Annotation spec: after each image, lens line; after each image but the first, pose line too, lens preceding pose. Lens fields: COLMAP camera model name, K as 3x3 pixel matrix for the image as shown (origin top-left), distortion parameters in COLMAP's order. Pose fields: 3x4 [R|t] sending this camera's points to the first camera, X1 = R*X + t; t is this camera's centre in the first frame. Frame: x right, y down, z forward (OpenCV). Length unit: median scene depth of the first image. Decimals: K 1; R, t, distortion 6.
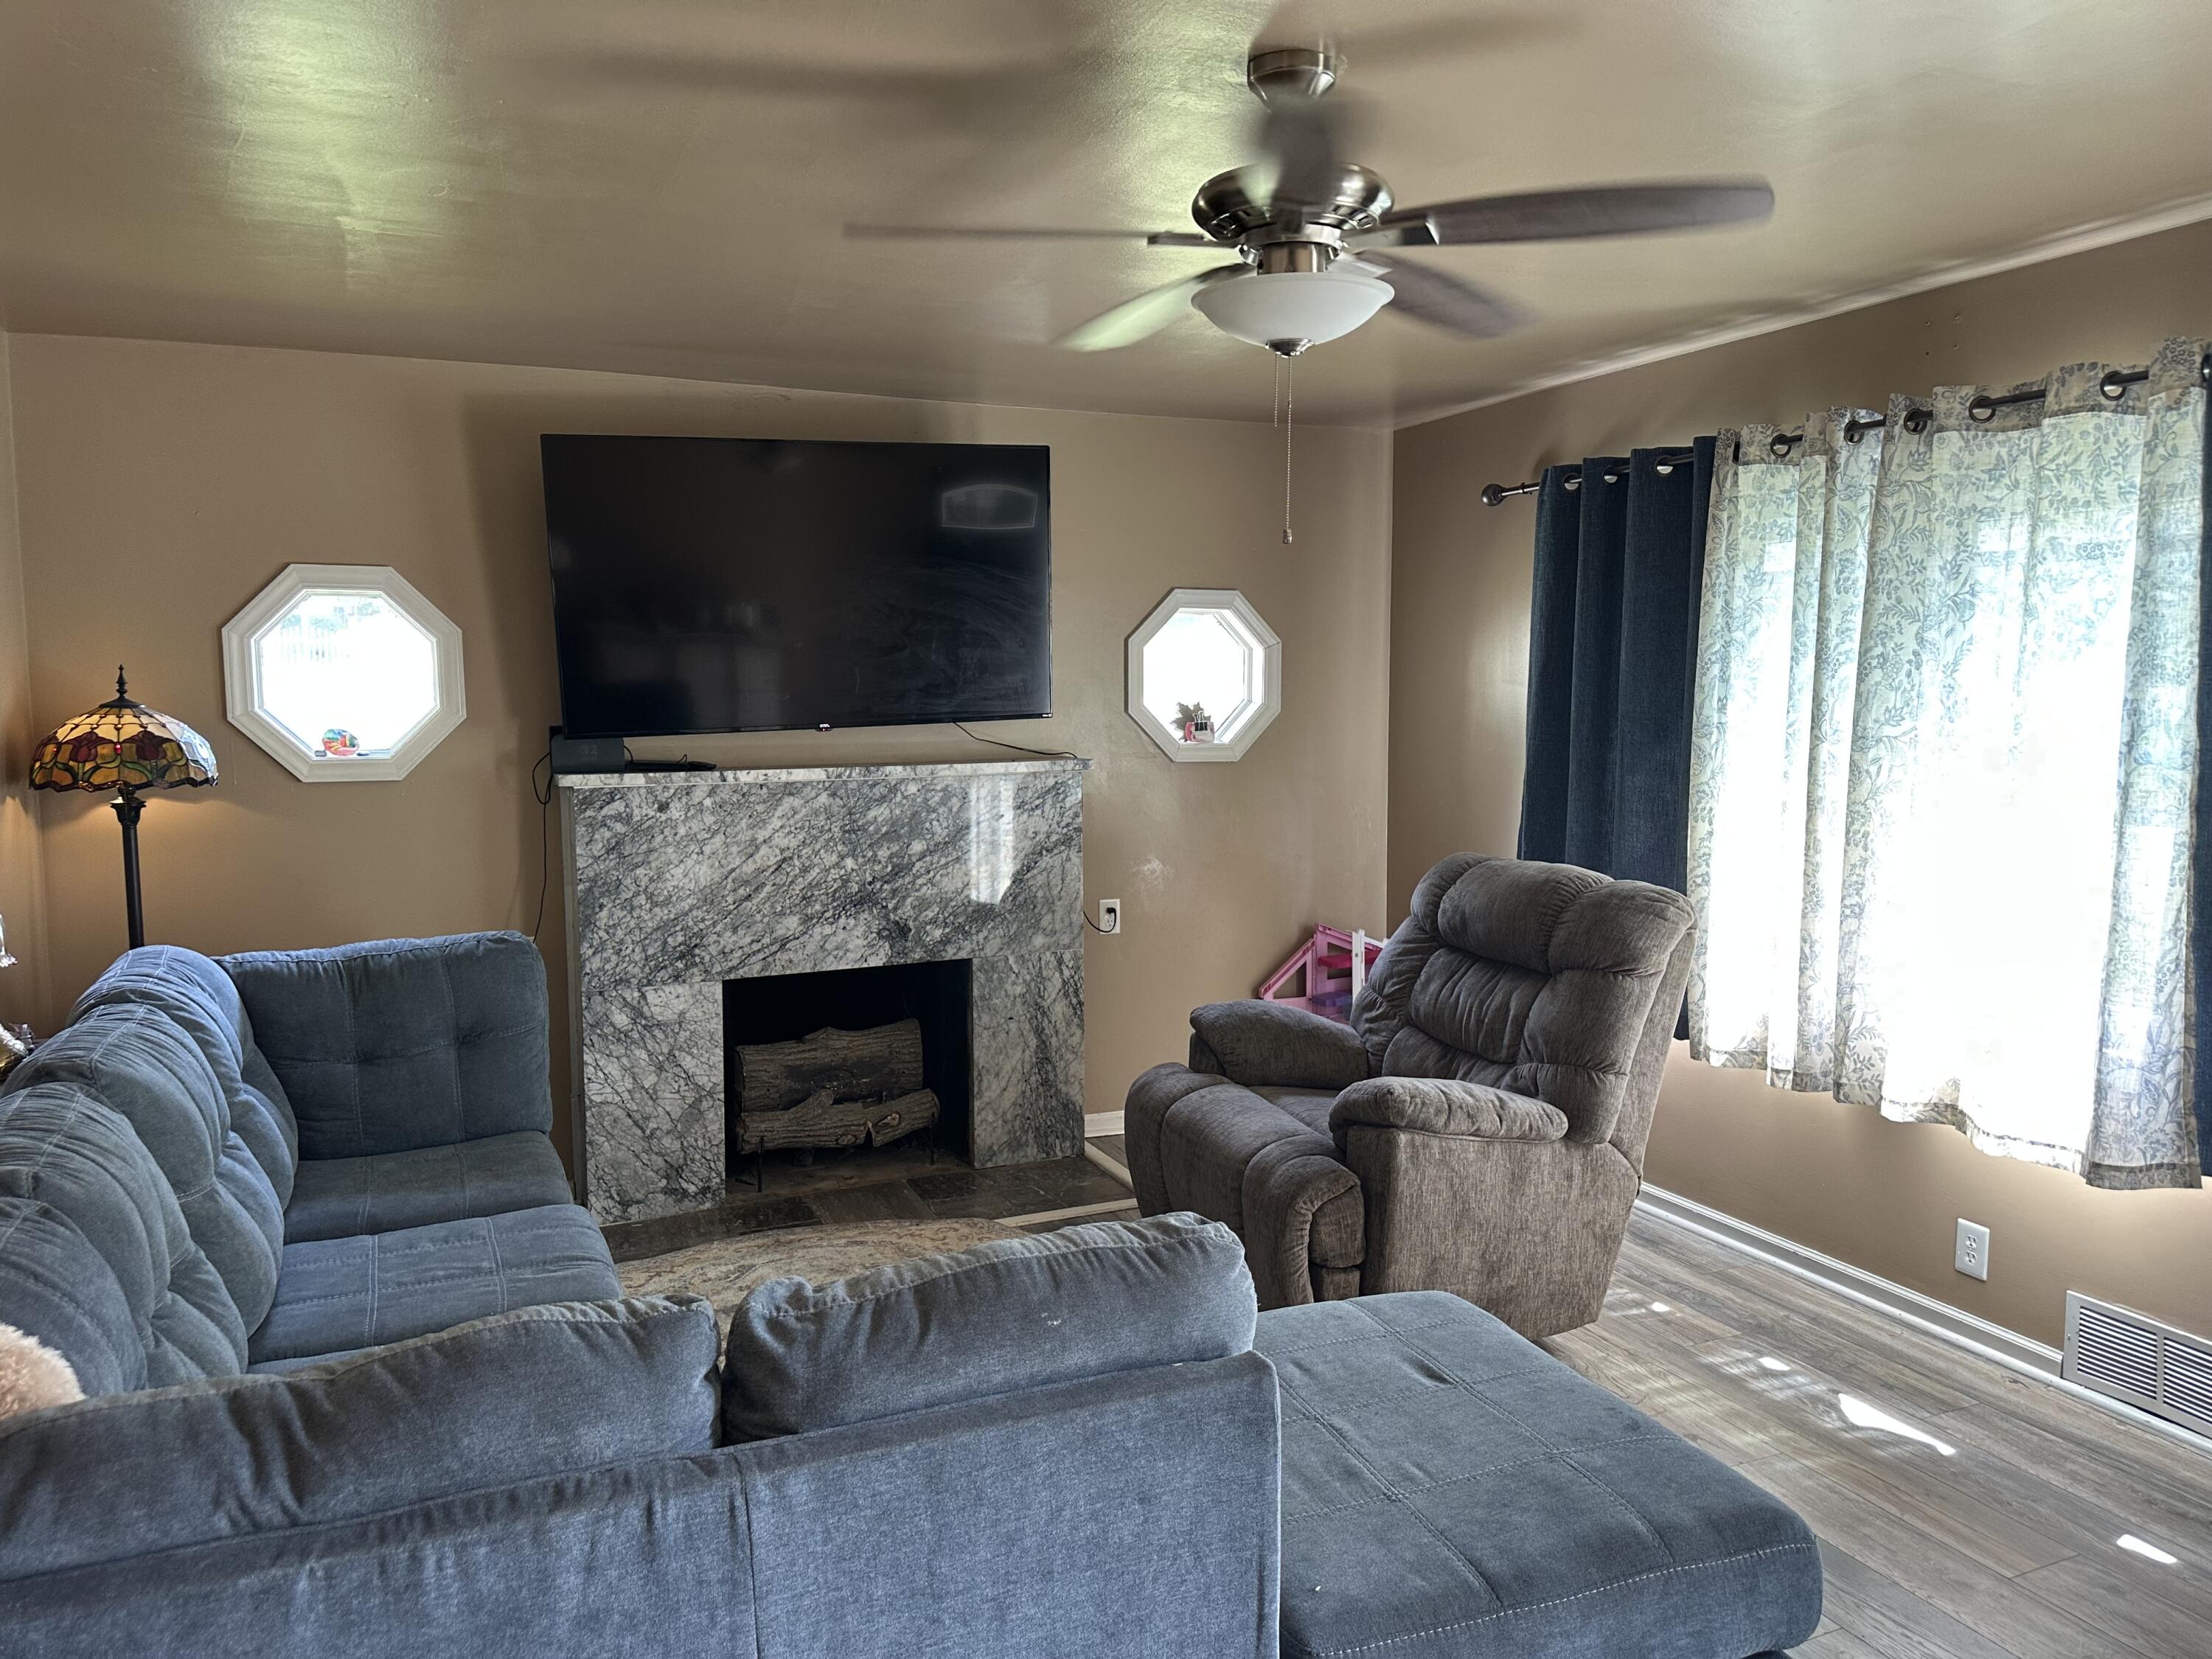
lens RADIAL K [[1564.0, 0, 1108.6], [0, 1564.0, 838.5], [0, 0, 1]] dist [0.176665, -0.295628]
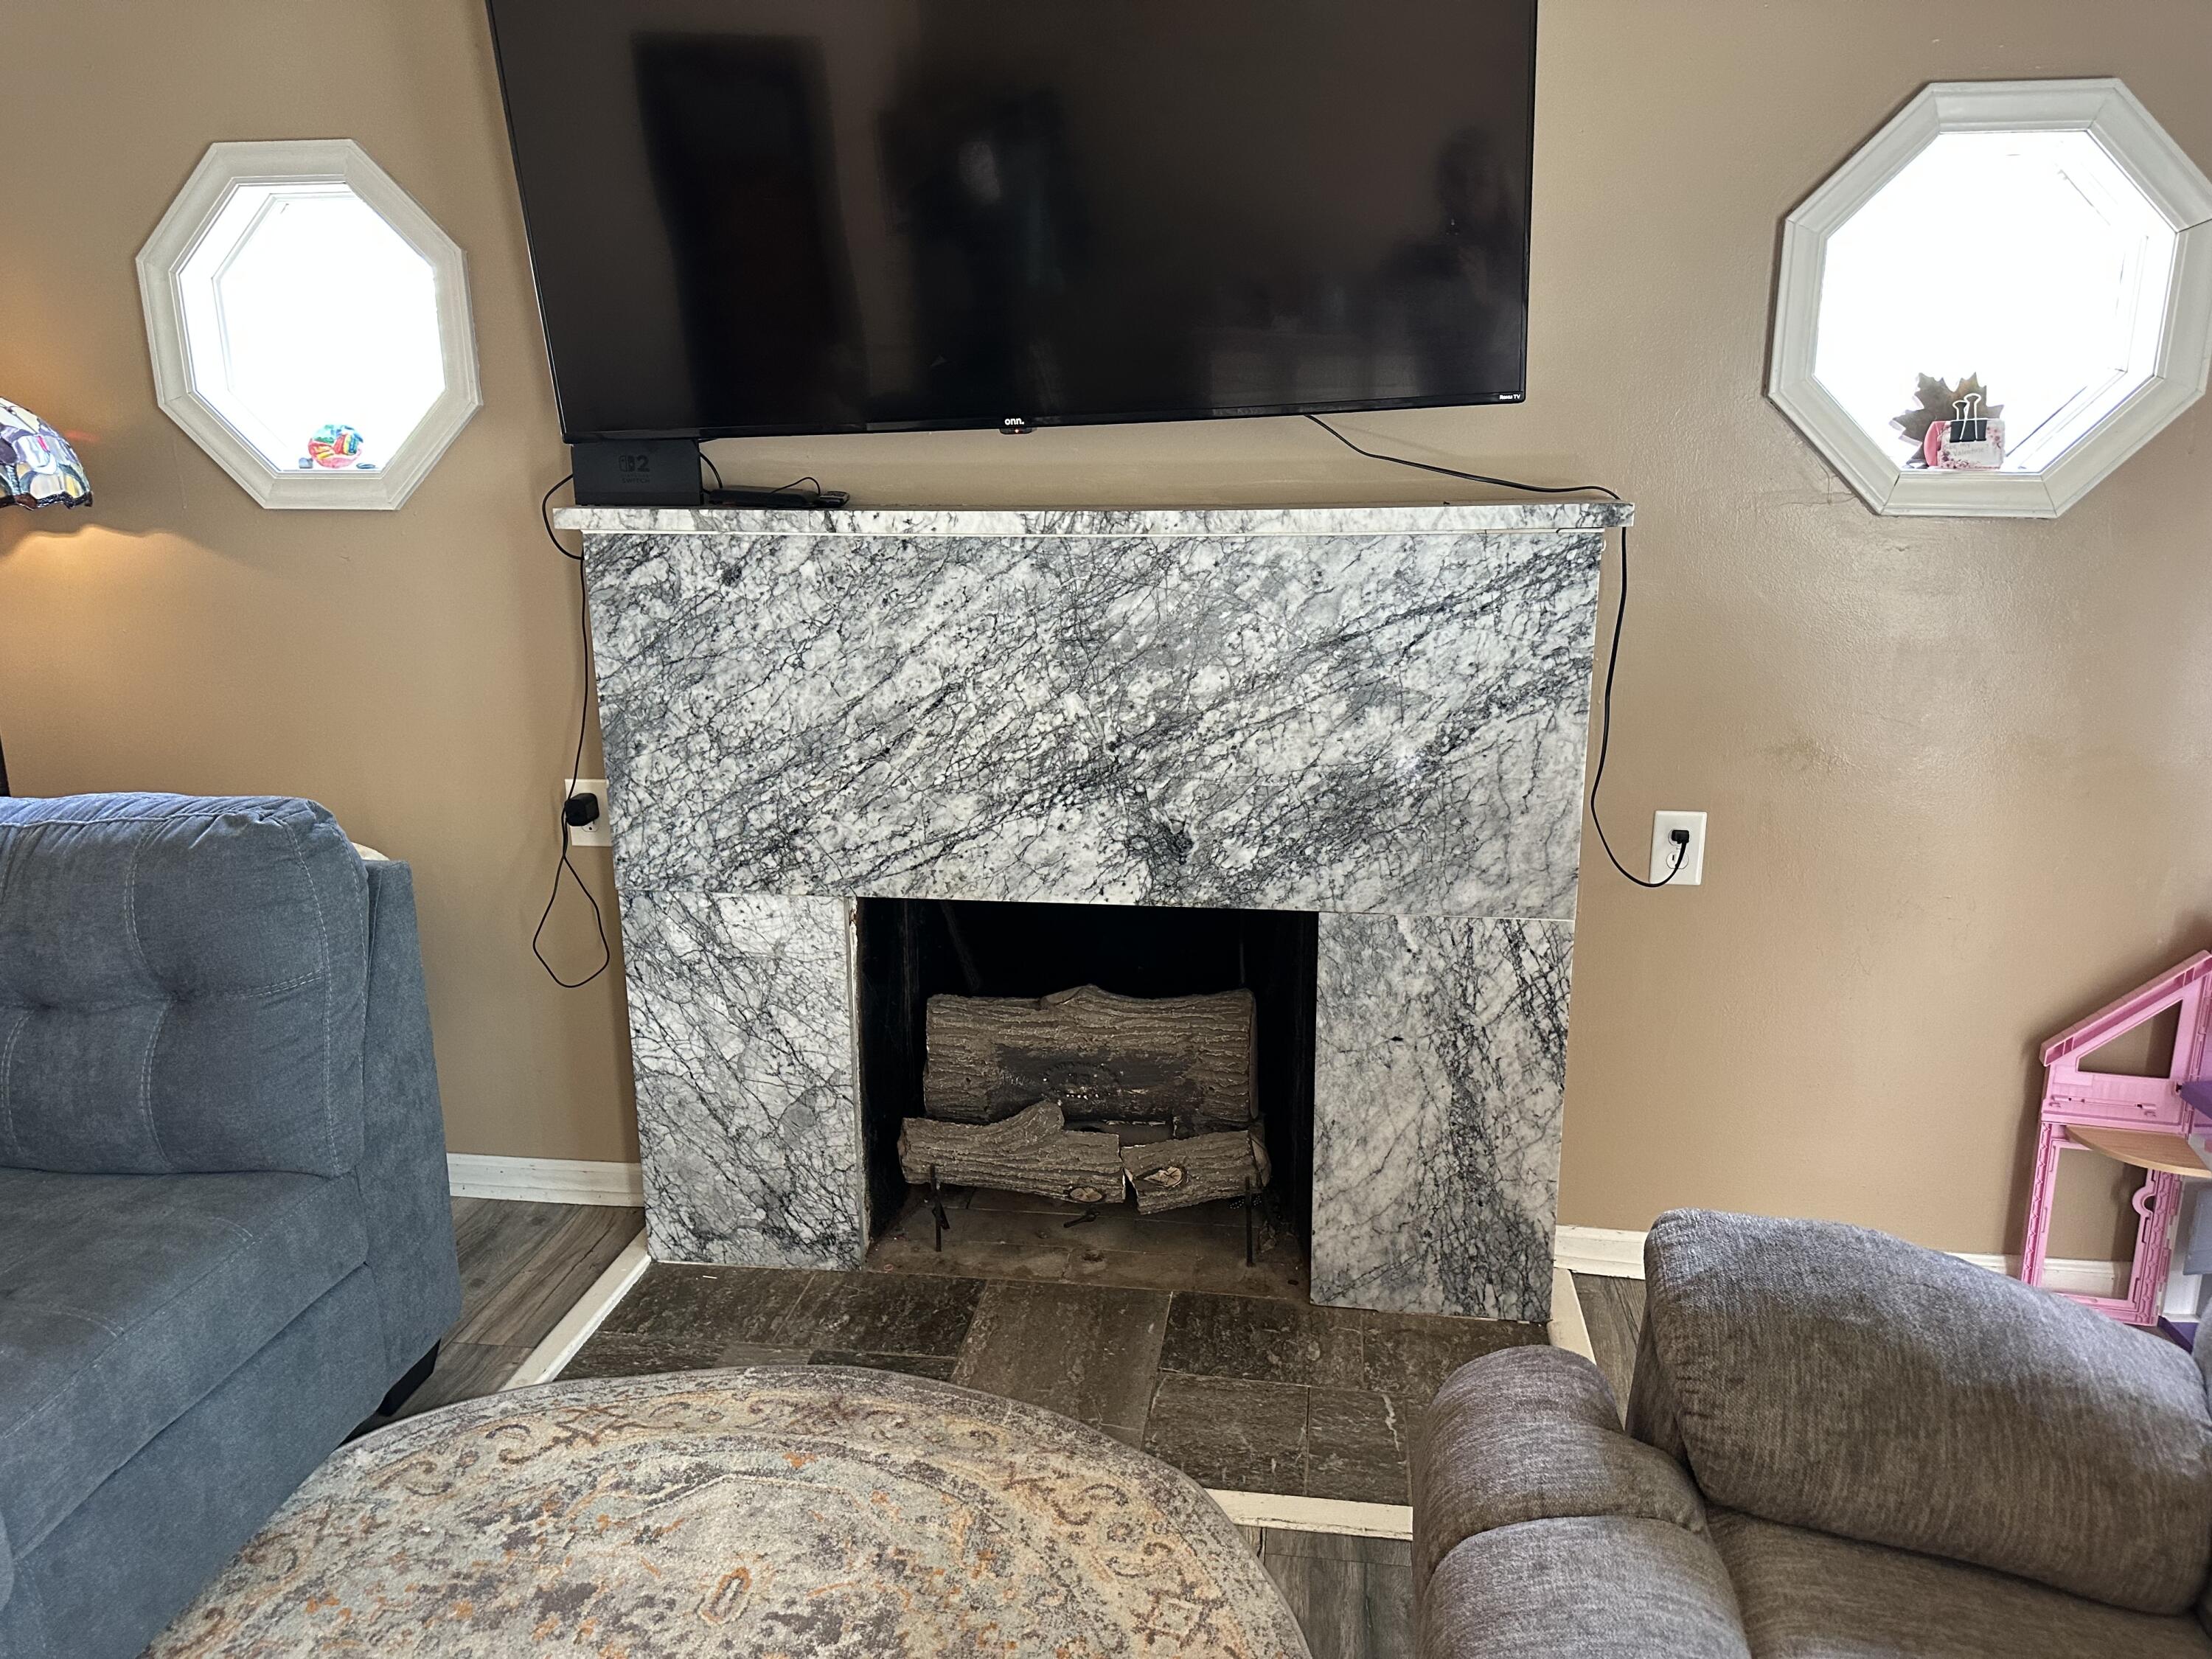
lens RADIAL K [[1564.0, 0, 1108.6], [0, 1564.0, 838.5], [0, 0, 1]] dist [0.176665, -0.295628]
pose [[0.845989, 0.134939, -0.515843, 0.116190], [-0.050198, 0.983306, 0.174898, -0.031673], [0.530832, -0.122068, 0.838640, 0.584718]]
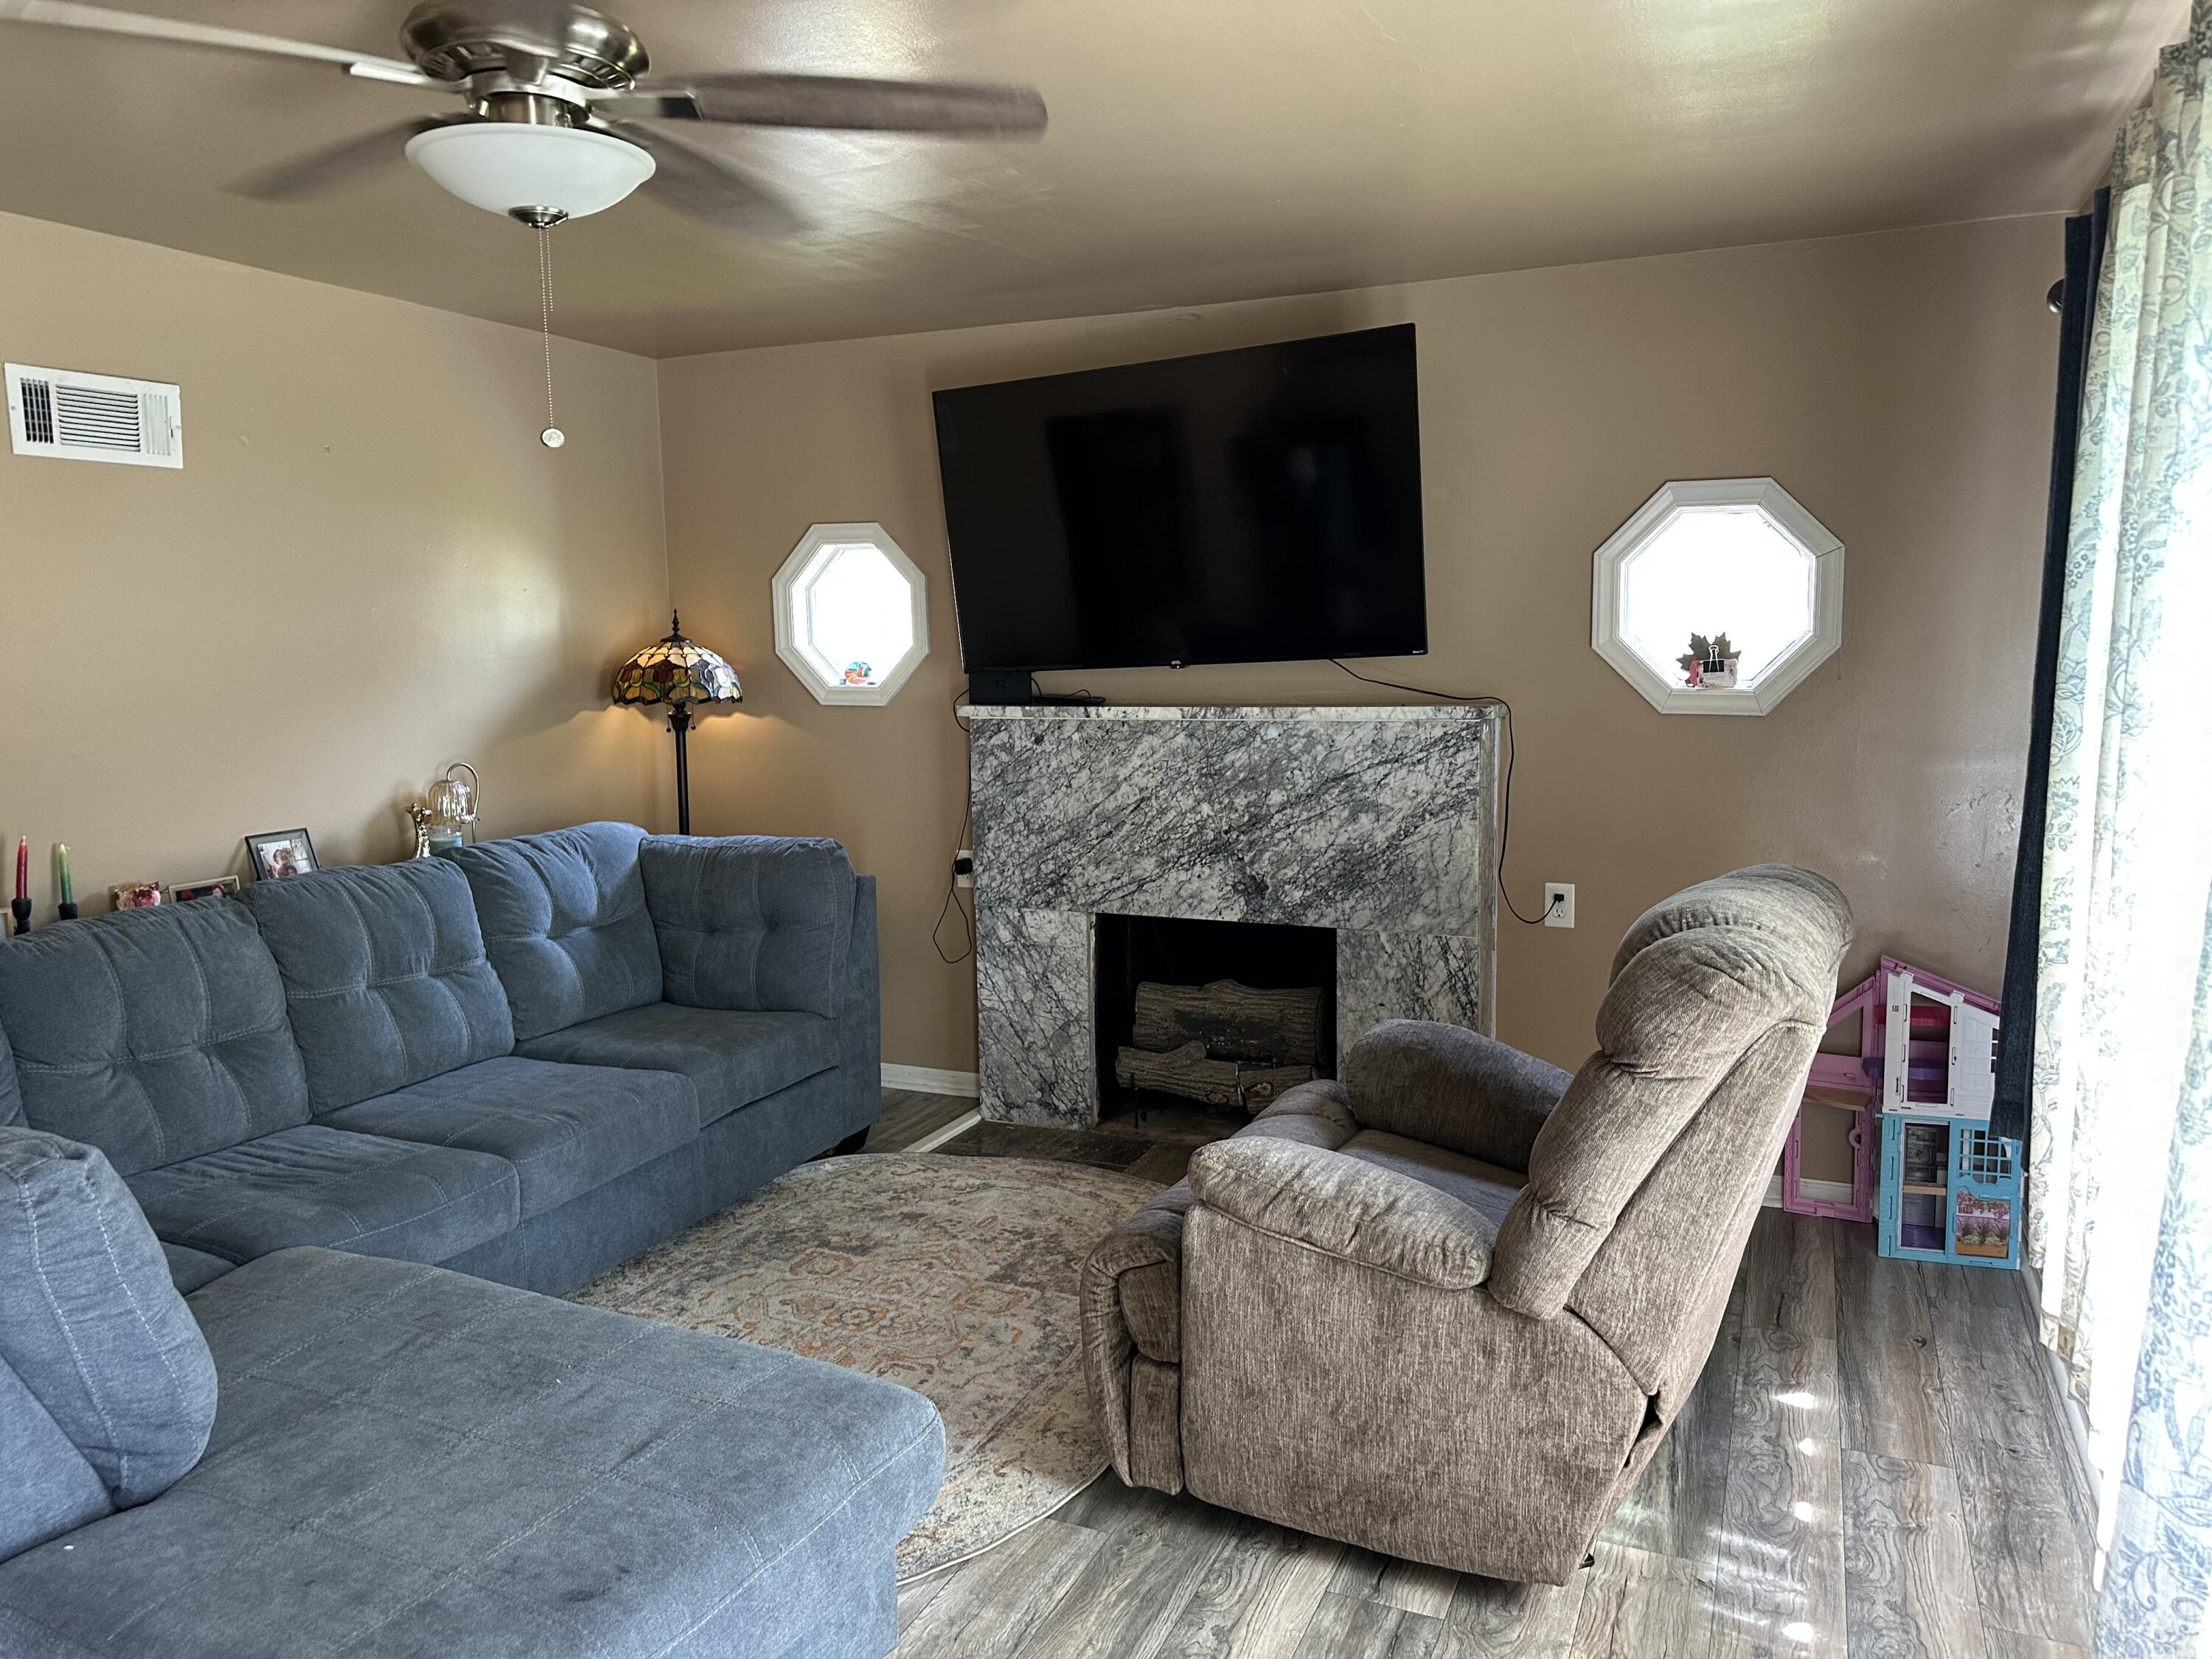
lens RADIAL K [[1564.0, 0, 1108.6], [0, 1564.0, 838.5], [0, 0, 1]] dist [0.176665, -0.295628]
pose [[0.663762, 0.094903, -0.741899, 0.506765], [-0.064111, 0.995486, 0.069983, -0.029232], [0.745191, 0.001112, 0.666850, 0.334773]]
